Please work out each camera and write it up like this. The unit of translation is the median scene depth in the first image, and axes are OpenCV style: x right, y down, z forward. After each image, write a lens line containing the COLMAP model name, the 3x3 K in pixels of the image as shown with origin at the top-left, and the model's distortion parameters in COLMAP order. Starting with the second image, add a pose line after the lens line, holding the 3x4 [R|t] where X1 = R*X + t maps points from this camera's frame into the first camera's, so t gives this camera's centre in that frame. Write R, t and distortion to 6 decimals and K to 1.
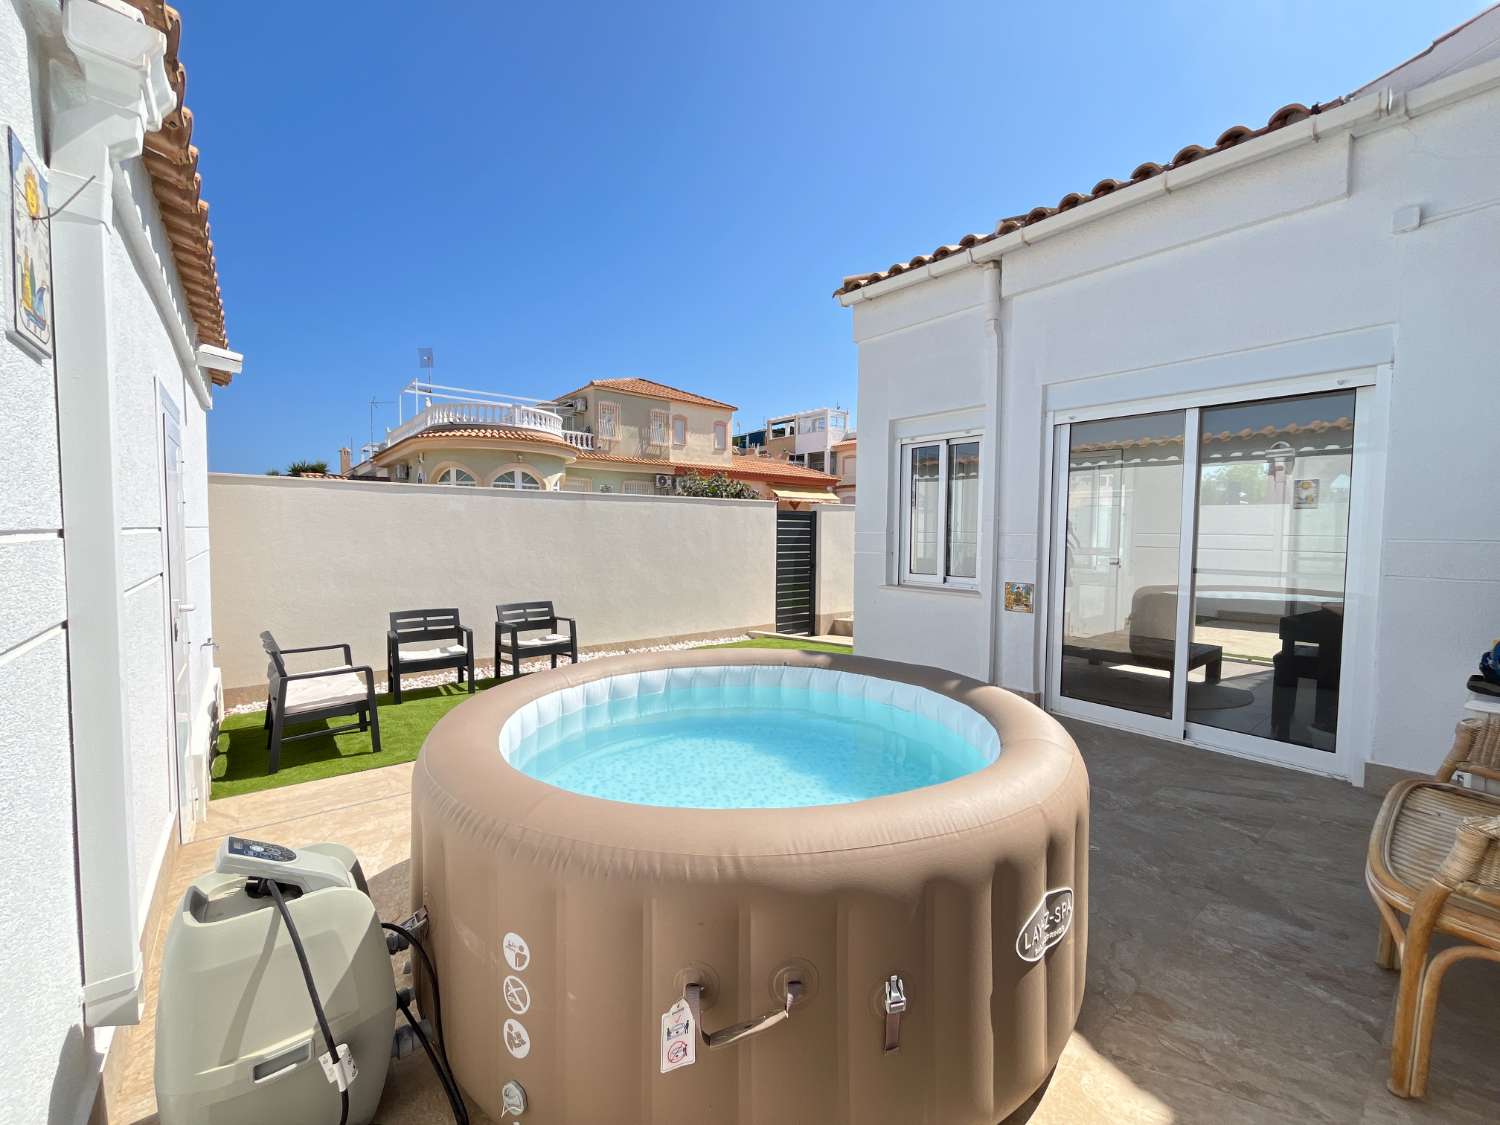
lens RADIAL K [[609.7, 0, 750.0], [0, 609.7, 562.5], [0, 0, 1]] dist [-0.003361, -0.000284]
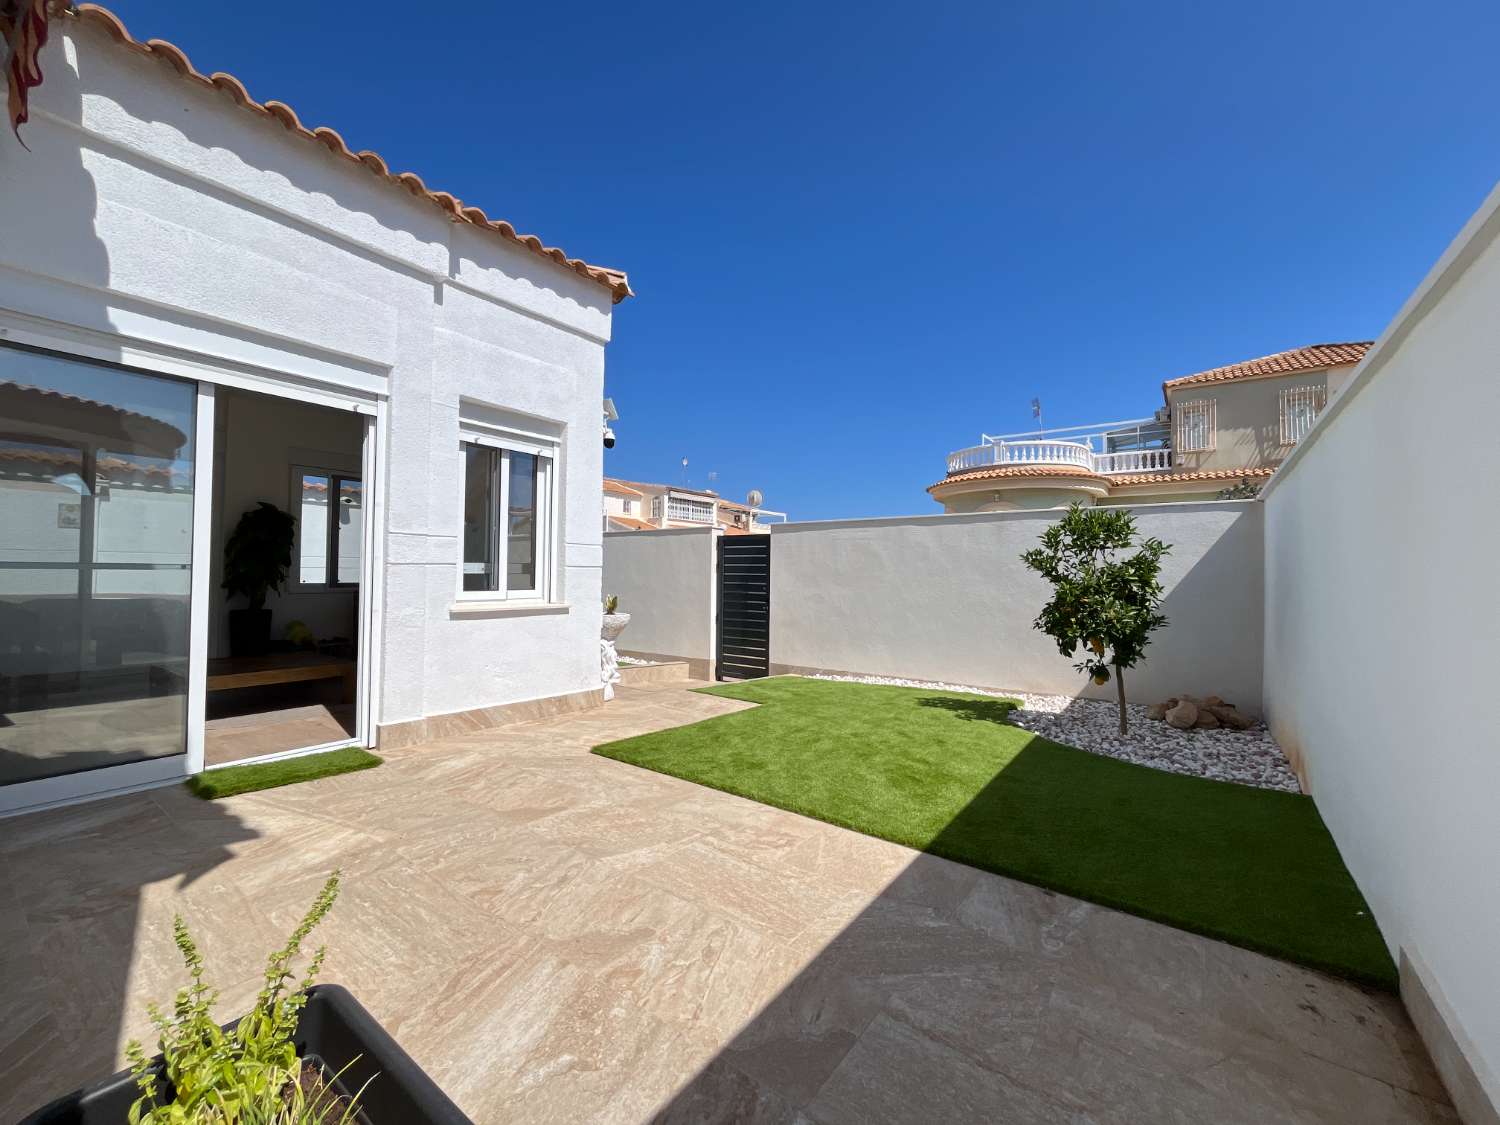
lens RADIAL K [[618.9, 0, 736.1], [0, 618.9, 568.5], [0, 0, 1]] dist [-0.000975, -0.000142]
pose [[0.244846, -0.016742, -0.969417, 1.325534], [-0.063937, 0.997396, -0.033373, -0.011494], [0.967452, 0.070153, 0.243138, 1.147660]]
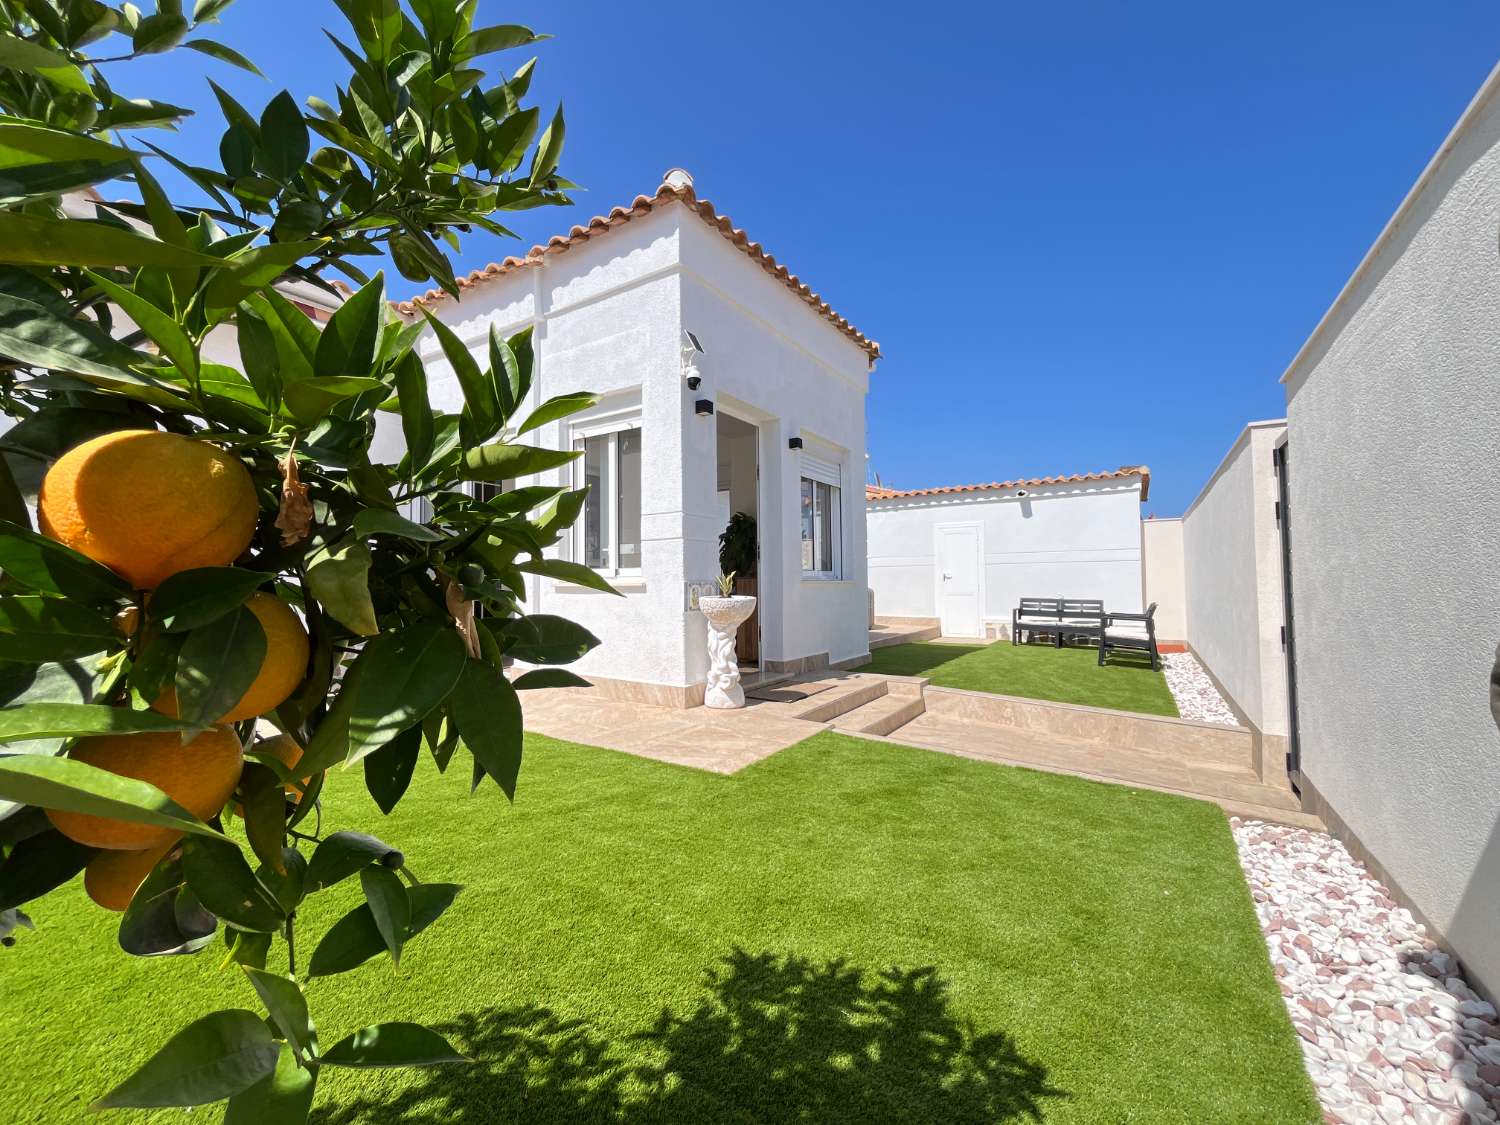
lens RADIAL K [[611.2, 0, 750.0], [0, 611.2, 562.5], [0, 0, 1]] dist [-0.001895, -0.000345]
pose [[-0.949197, -0.008087, -0.314579, 0.707625], [-0.012394, 0.999855, 0.011691, -0.010441], [0.314439, 0.014996, -0.949159, 1.746555]]
